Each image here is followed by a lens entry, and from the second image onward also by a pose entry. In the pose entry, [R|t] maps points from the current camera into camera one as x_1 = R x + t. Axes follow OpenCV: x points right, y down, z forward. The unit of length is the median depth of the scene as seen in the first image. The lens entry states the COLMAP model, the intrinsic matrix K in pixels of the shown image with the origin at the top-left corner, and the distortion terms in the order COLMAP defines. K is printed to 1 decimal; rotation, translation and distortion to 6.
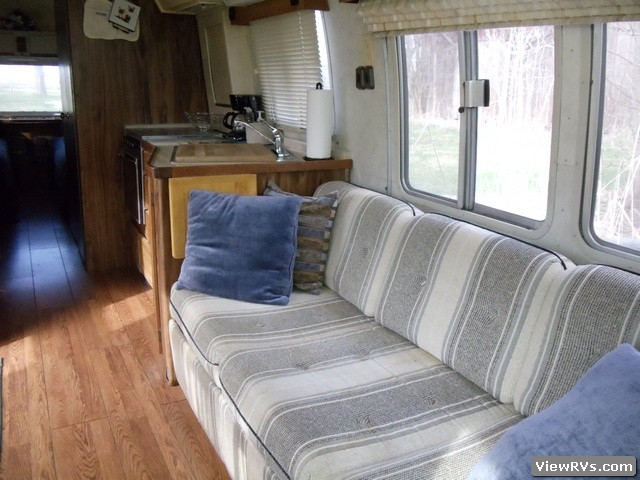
lens RADIAL K [[595.6, 0, 317.0], [0, 595.6, 241.3], [0, 0, 1]] dist [-0.056529, 0.000000]
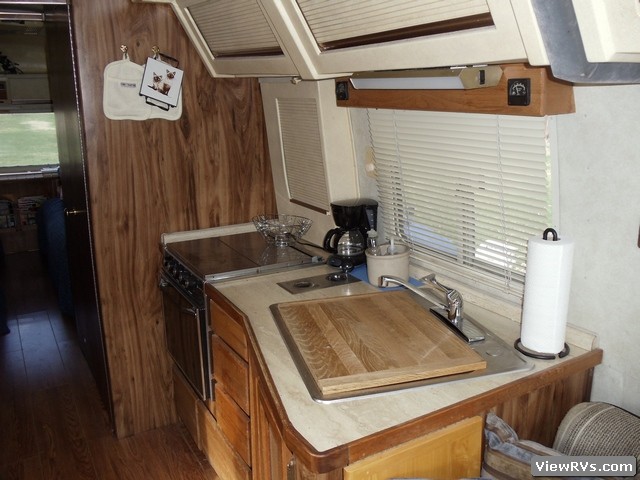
lens RADIAL K [[595.6, 0, 324.1], [0, 595.6, 237.6], [0, 0, 1]] dist [-0.056529, 0.000000]
pose [[0.998328, -0.042734, 0.038933, -0.168859], [0.043453, 0.998897, -0.017803, -0.181526], [-0.038129, 0.019465, 0.999083, 0.301301]]
